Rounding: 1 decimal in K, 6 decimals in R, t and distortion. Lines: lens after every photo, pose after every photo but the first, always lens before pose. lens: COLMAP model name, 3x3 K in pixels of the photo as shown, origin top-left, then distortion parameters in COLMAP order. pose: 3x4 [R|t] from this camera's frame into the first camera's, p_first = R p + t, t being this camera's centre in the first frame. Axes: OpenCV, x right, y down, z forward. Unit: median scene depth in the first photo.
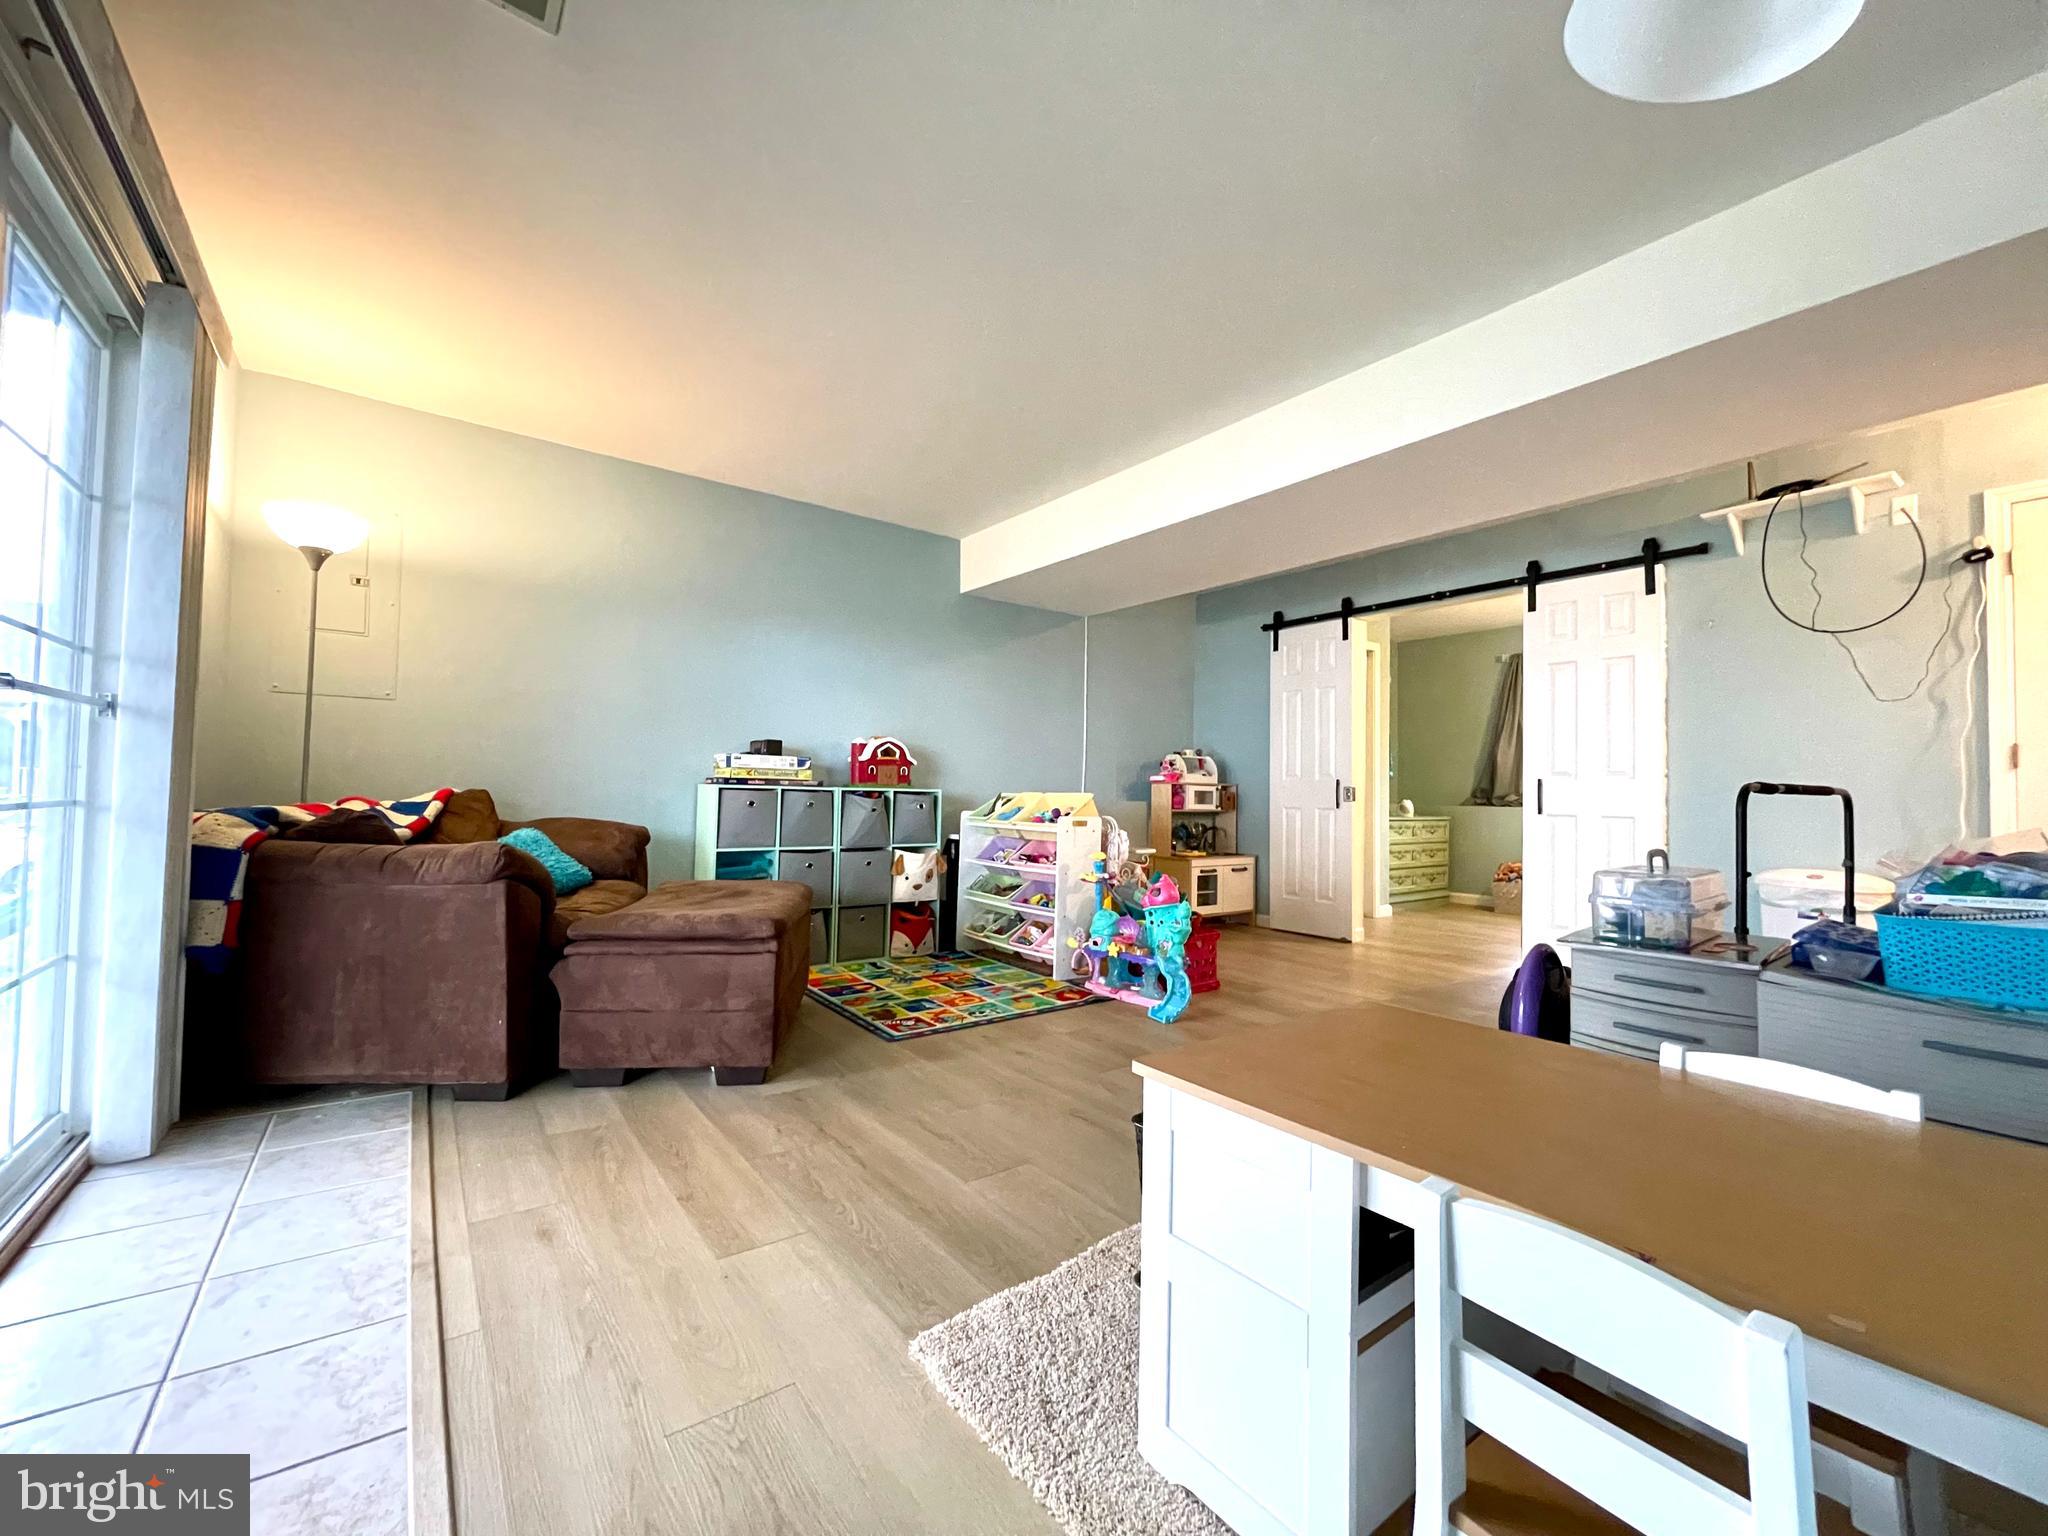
lens RADIAL K [[828.5, 0, 1026.0], [0, 828.5, 768.9], [0, 0, 1]] dist [-0.002386, 0.000893]
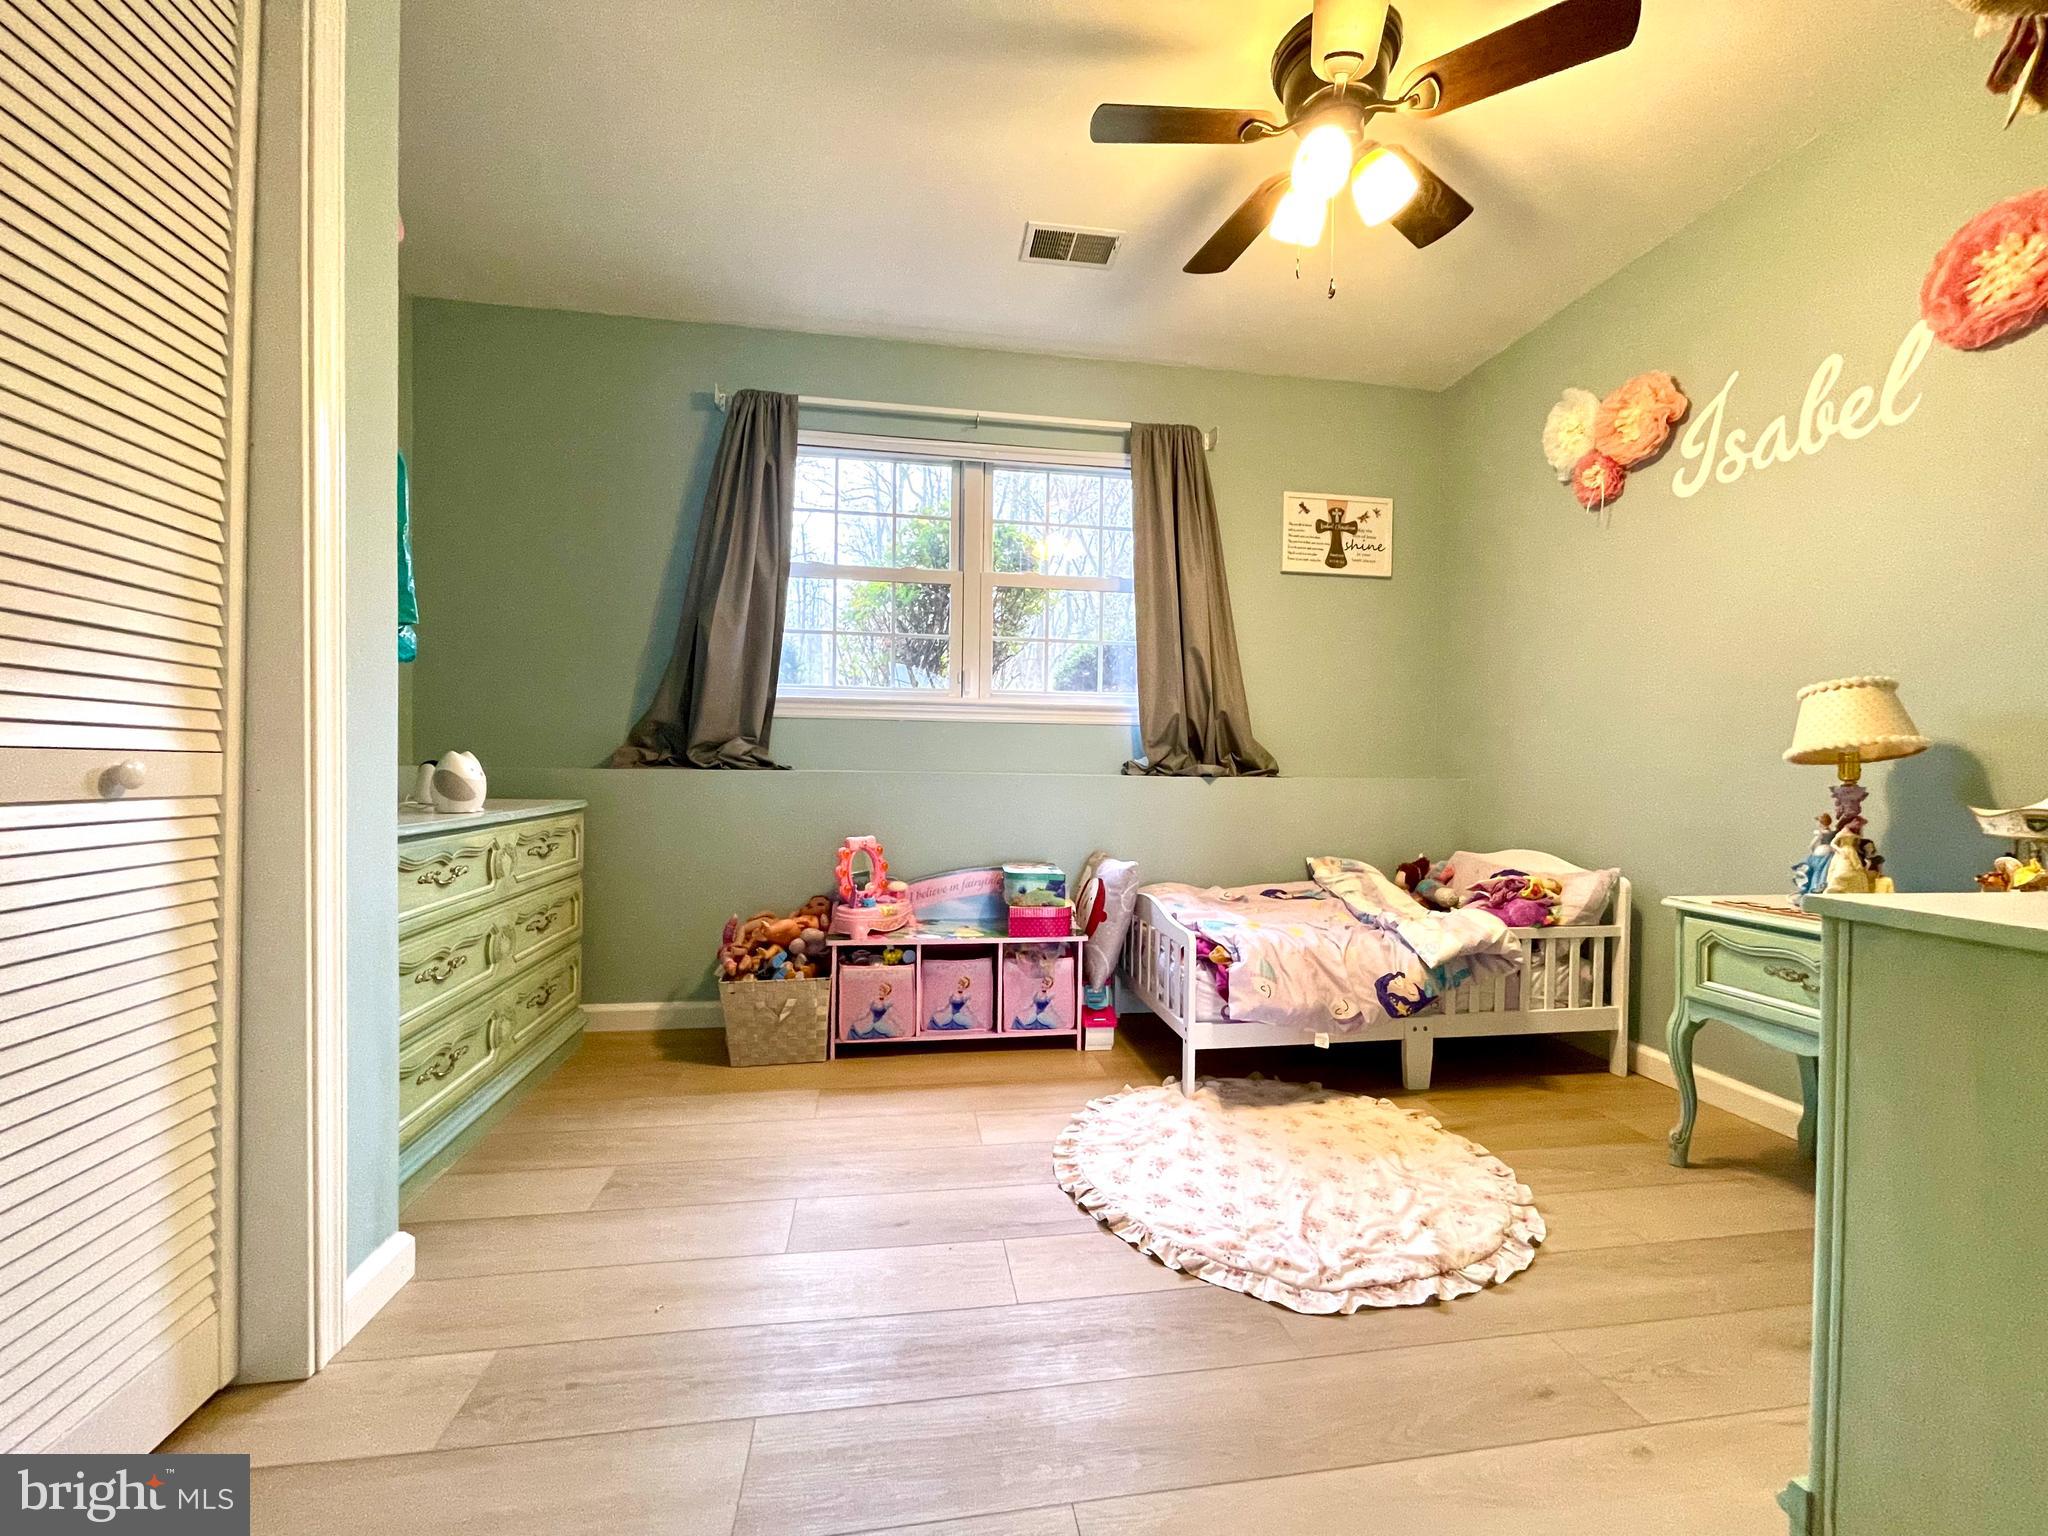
lens RADIAL K [[828.5, 0, 1025.0], [0, 828.5, 771.9], [0, 0, 1]] dist [-0.002386, 0.000893]
pose [[0.466510, -0.022185, 0.884238, 0.295805], [-0.031693, 0.998624, 0.041775, 0.025709], [-0.883948, -0.047512, 0.465165, 0.690405]]
